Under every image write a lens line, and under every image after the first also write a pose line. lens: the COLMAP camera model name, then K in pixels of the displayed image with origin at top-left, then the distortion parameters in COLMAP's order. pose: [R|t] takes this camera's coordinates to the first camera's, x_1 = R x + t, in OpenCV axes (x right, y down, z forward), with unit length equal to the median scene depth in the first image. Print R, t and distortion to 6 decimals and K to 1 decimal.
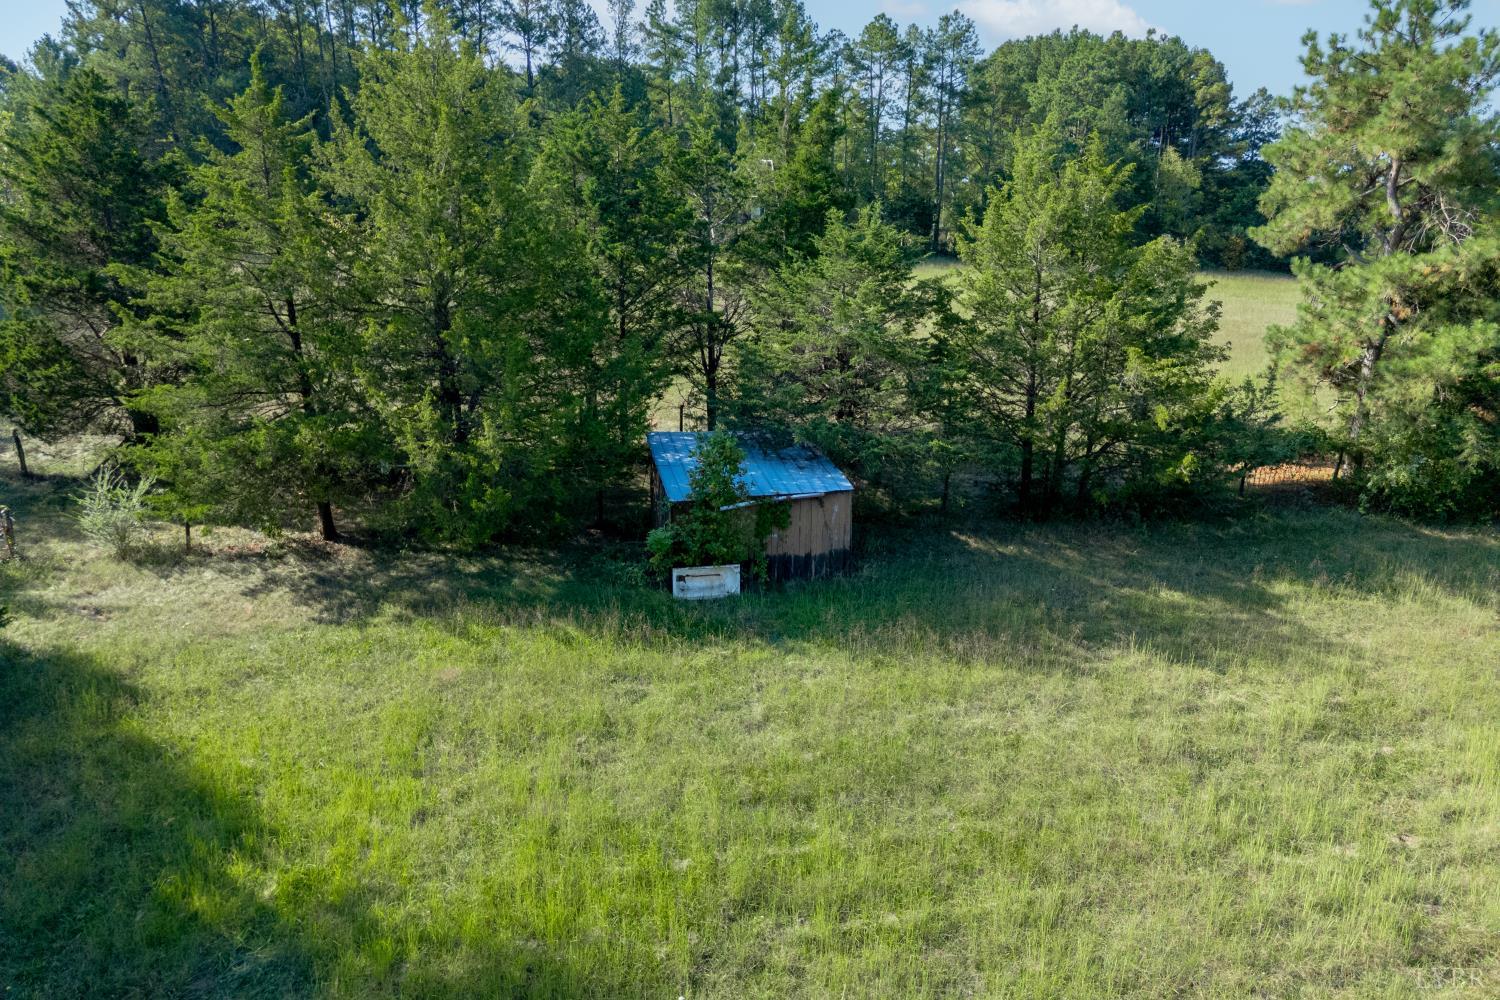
lens RADIAL K [[1049.3, 0, 750.3], [0, 1049.3, 500.4], [0, 0, 1]] dist [0.056035, -0.047750]
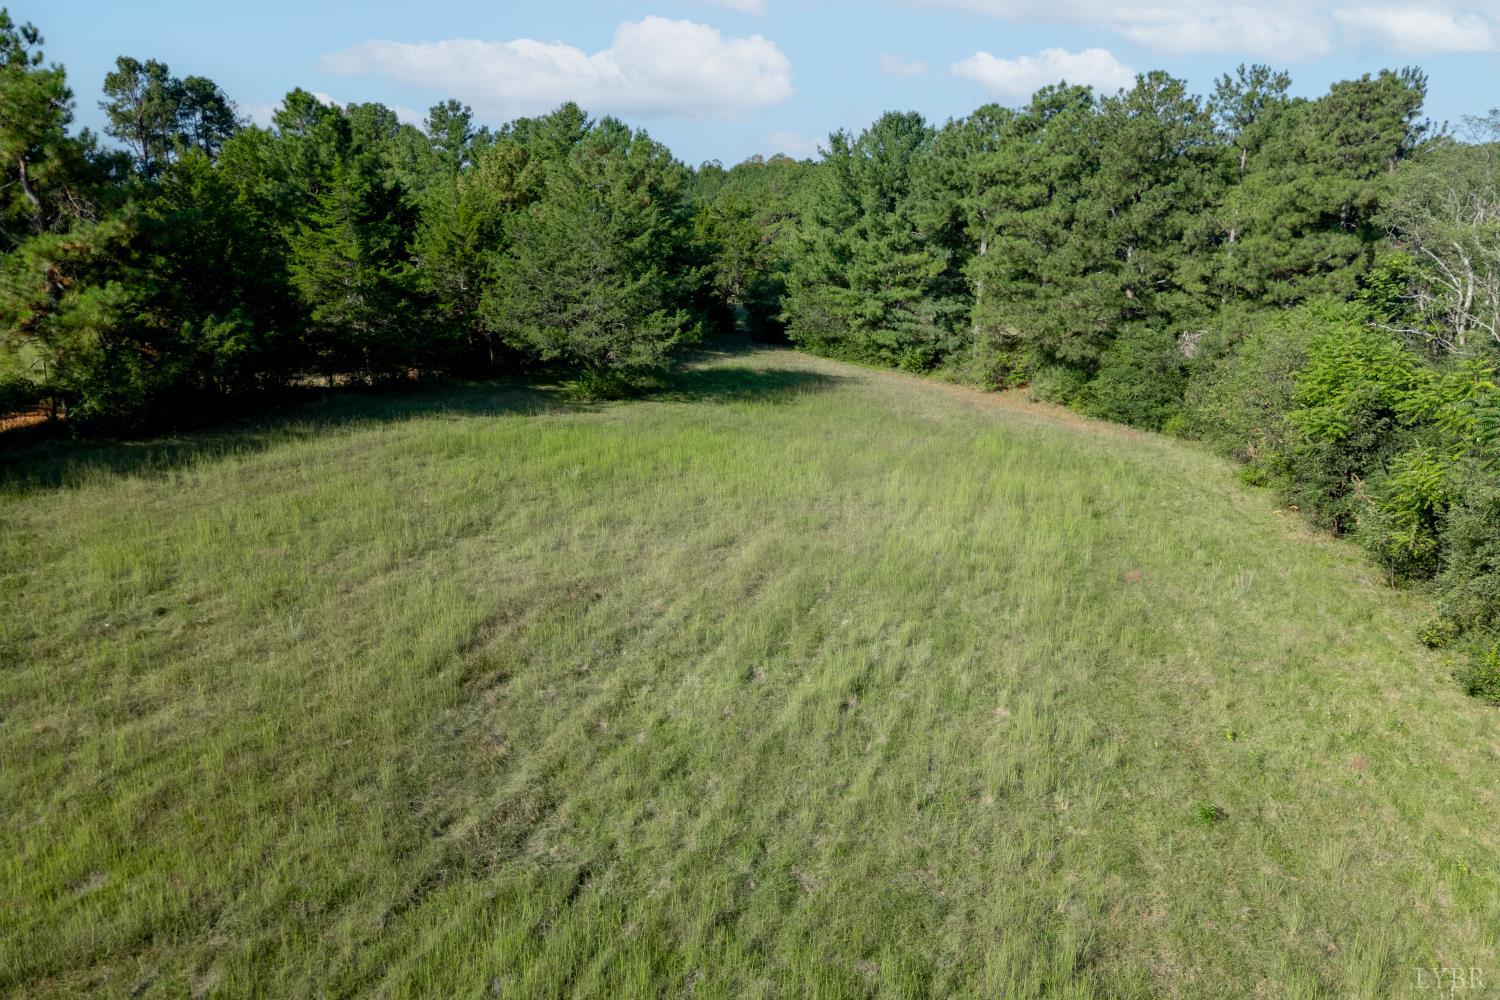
lens RADIAL K [[1049.3, 0, 751.1], [0, 1049.3, 496.7], [0, 0, 1]] dist [0.056035, -0.047750]
pose [[0.590142, -0.209770, 0.779570, 0.049724], [0.215770, 0.971506, 0.098076, 0.132336], [-0.777930, 0.110329, 0.618589, -0.417155]]
